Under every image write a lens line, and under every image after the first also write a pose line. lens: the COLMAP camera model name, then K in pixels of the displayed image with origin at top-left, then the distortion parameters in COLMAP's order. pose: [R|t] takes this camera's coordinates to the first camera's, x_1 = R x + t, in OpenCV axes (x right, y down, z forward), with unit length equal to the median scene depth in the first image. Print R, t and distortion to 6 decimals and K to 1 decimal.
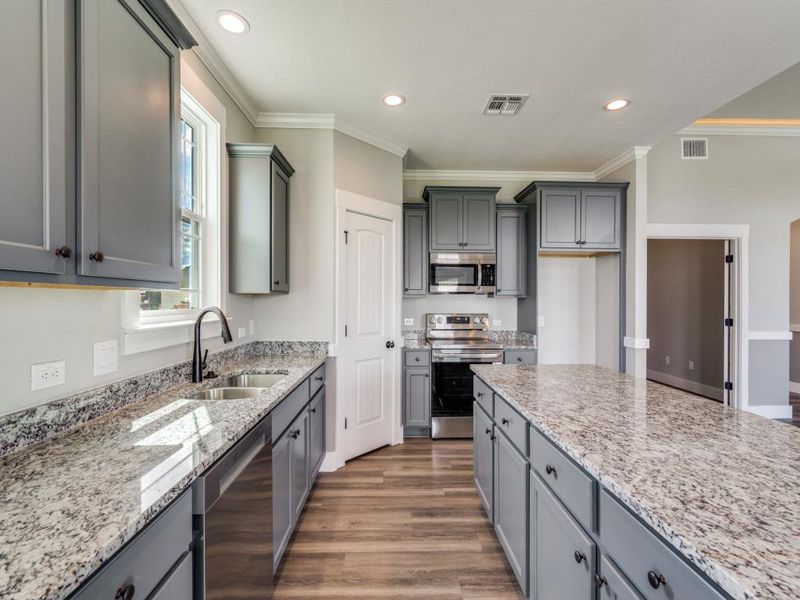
lens RADIAL K [[358.4, 0, 398.2], [0, 358.4, 302.3], [0, 0, 1]] dist [-0.002040, -0.000115]
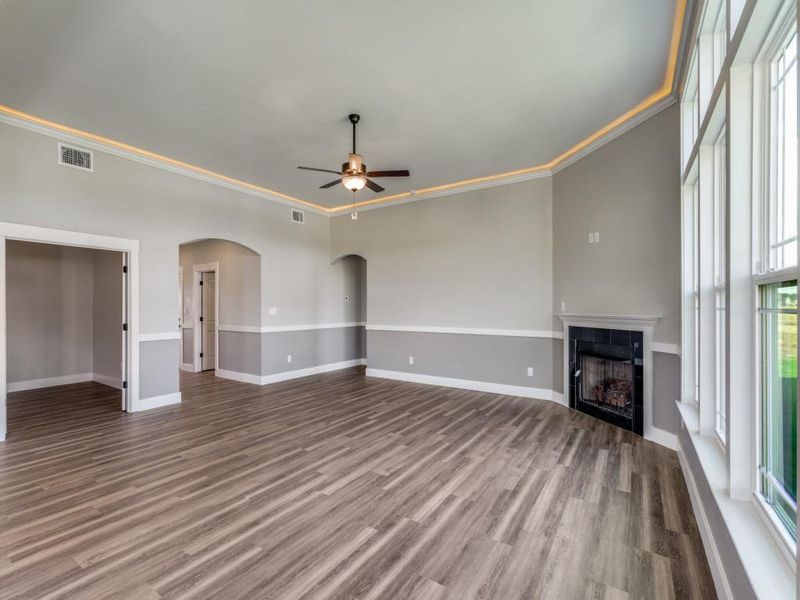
lens RADIAL K [[360.7, 0, 399.4], [0, 360.7, 307.7], [0, 0, 1]] dist [-0.005613, 0.000486]
pose [[0.566227, -0.006462, 0.824224, 0.588325], [0.009512, 0.999954, 0.001305, 0.003837], [-0.824194, 0.007101, 0.566263, -0.385533]]
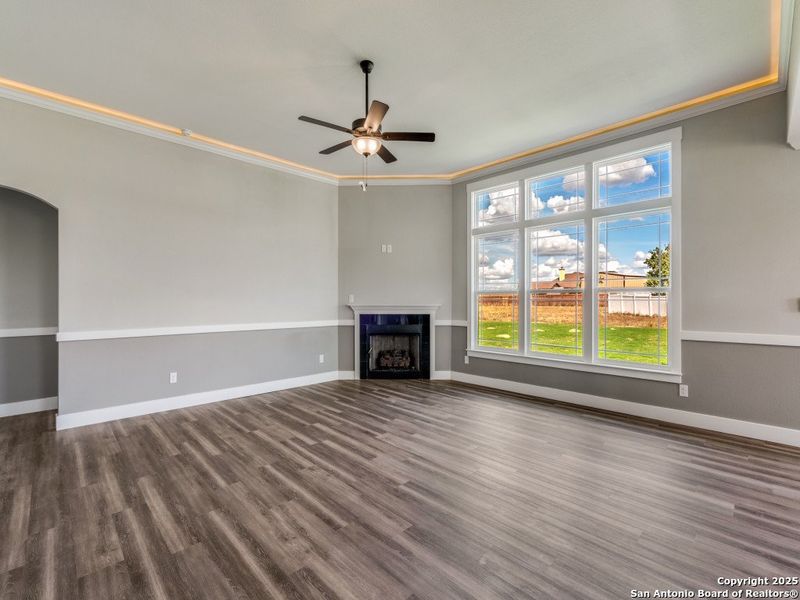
lens RADIAL K [[361.3, 0, 400.2], [0, 361.3, 296.9], [0, 0, 1]] dist [-0.001547, 0.001111]
pose [[-0.683652, 0.000690, 0.729808, 0.702827], [0.000995, 1.000000, -0.000012, -0.000478], [-0.729807, 0.000718, -0.683652, 0.899357]]
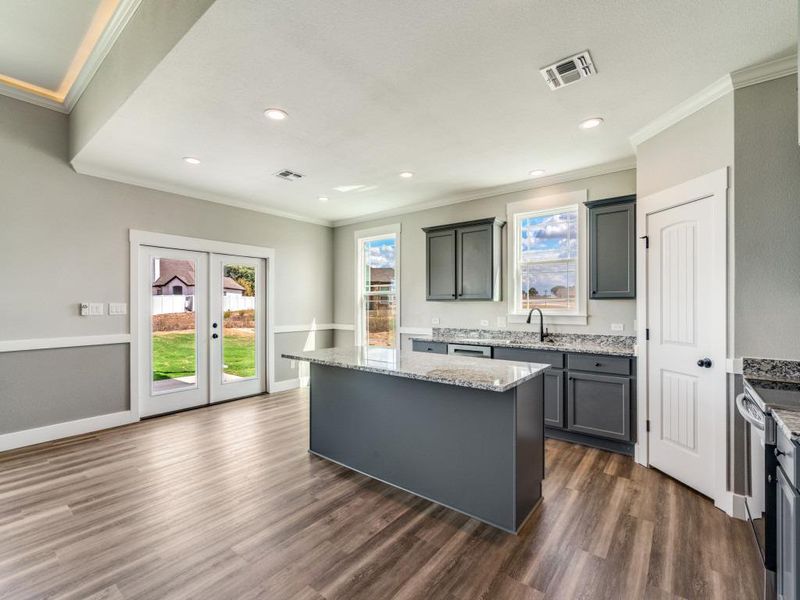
lens RADIAL K [[364.4, 0, 398.5], [0, 364.4, 303.2], [0, 0, 1]] dist [-0.001987, 0.000087]
pose [[-0.637424, -0.006069, -0.770489, 0.897407], [-0.005964, 0.999978, -0.002943, -0.000650], [0.770490, 0.002719, -0.637446, 0.915670]]
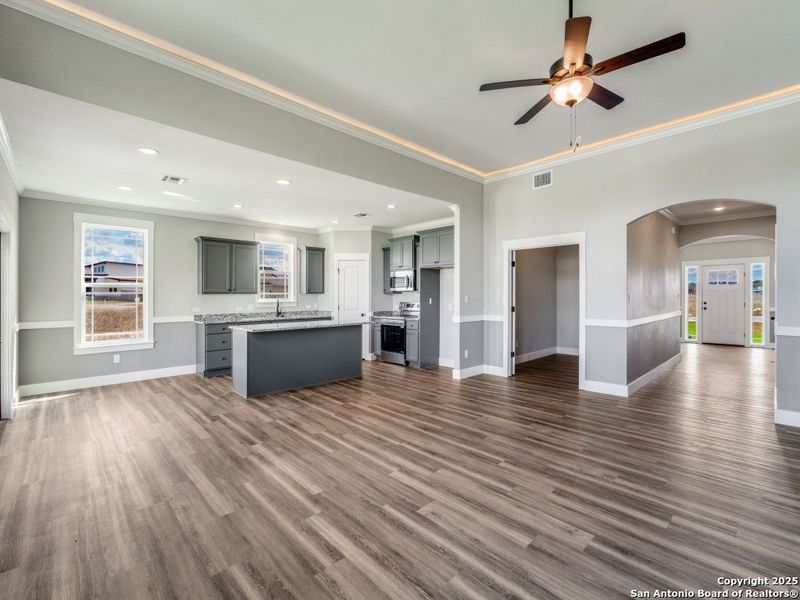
lens RADIAL K [[361.3, 0, 400.2], [0, 361.3, 296.9], [0, 0, 1]] dist [-0.001547, 0.001111]
pose [[0.673680, -0.004068, -0.739012, 1.700616], [0.003417, 0.999991, -0.002389, 0.009137], [0.739015, -0.000916, 0.673688, -0.346829]]
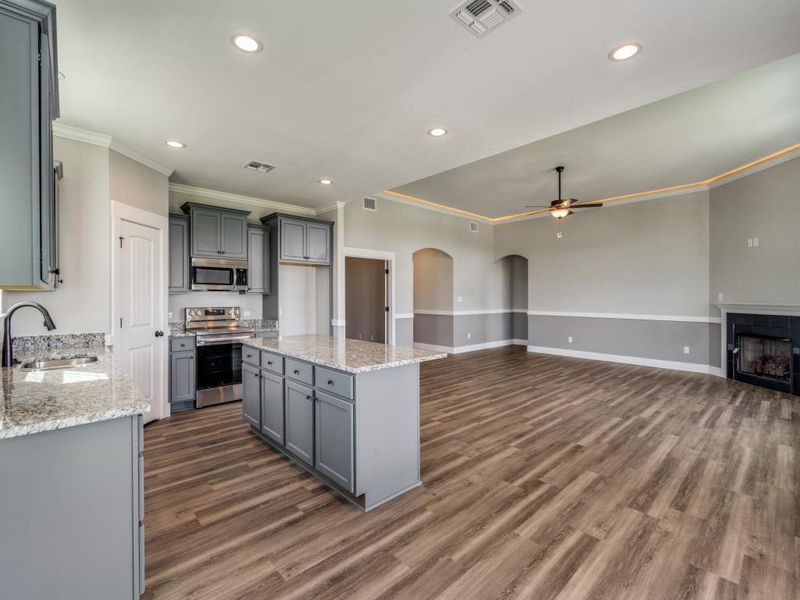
lens RADIAL K [[361.3, 0, 400.2], [0, 361.3, 296.9], [0, 0, 1]] dist [-0.001547, 0.001111]
pose [[0.746217, -0.002816, 0.665697, -0.203148], [0.005319, 0.999984, -0.001733, 0.002099], [-0.665682, 0.004834, 0.746220, -0.386480]]
